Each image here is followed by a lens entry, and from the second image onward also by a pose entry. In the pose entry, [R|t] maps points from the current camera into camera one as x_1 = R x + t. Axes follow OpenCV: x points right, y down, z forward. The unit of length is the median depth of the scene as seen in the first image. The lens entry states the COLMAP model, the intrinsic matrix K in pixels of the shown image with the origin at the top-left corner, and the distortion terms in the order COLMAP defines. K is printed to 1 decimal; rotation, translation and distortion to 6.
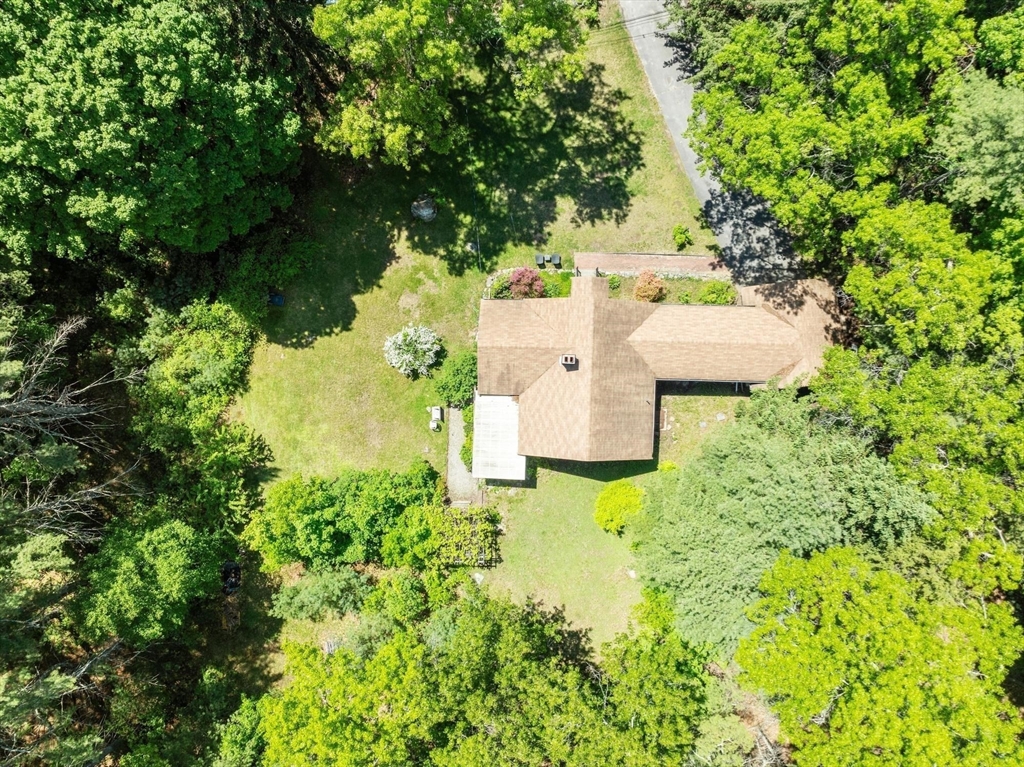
lens RADIAL K [[718.1, 0, 508.7], [0, 718.1, 384.4], [0, 0, 1]] dist [-0.018601, -0.000911]
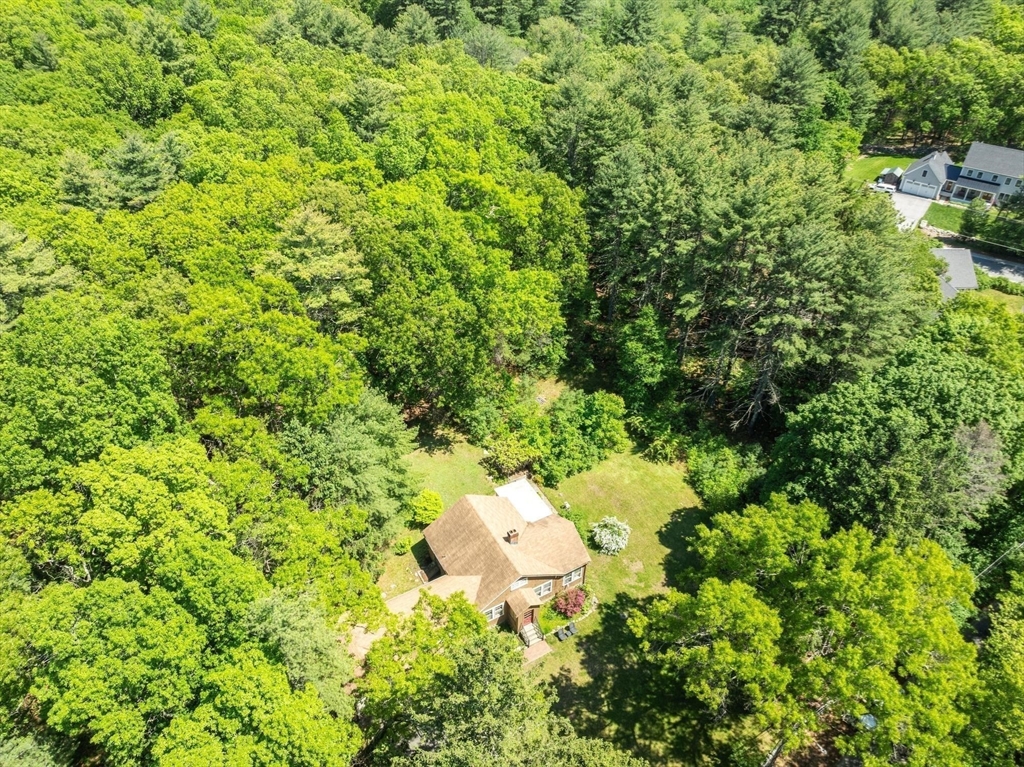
lens RADIAL K [[718.1, 0, 508.2], [0, 718.1, 383.1], [0, 0, 1]] dist [-0.018601, -0.000911]
pose [[-0.856412, 0.315048, -0.409028, 0.497588], [-0.516266, -0.530789, 0.672110, -0.706420], [-0.005360, 0.786770, 0.617222, -0.072030]]
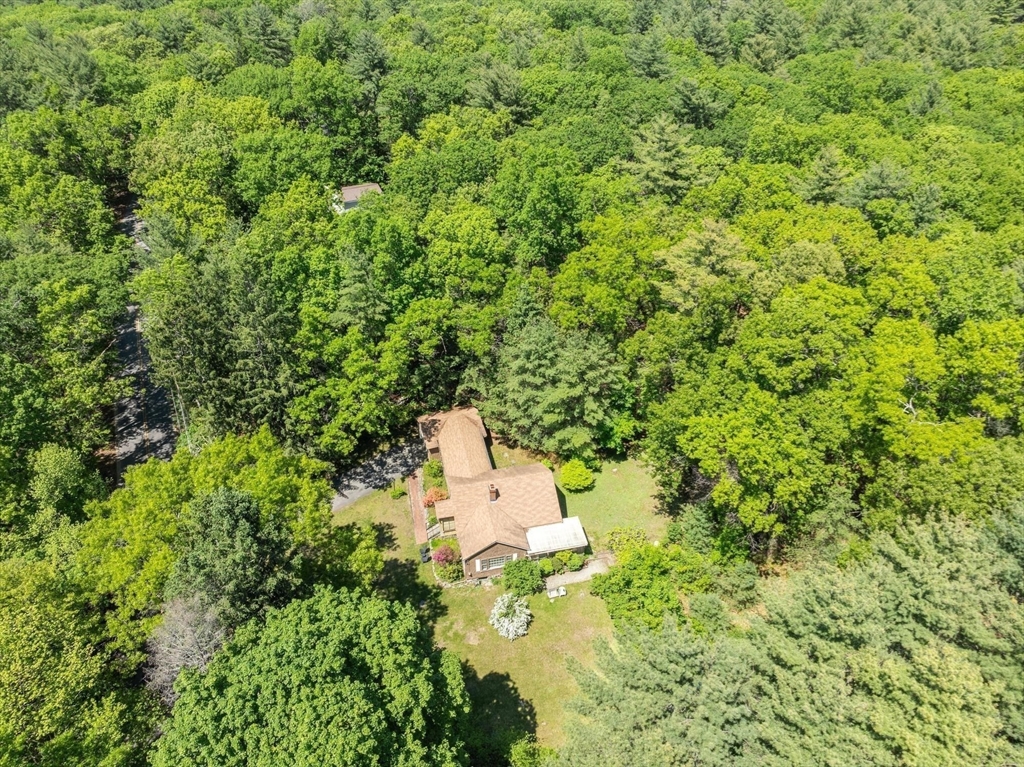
lens RADIAL K [[718.1, 0, 513.0], [0, 718.1, 383.0], [0, 0, 1]] dist [-0.018601, -0.000911]
pose [[-0.238156, -0.540998, 0.806600, -0.917787], [0.971128, -0.144507, 0.189811, -0.223214], [0.013872, 0.828516, 0.559794, -0.049312]]
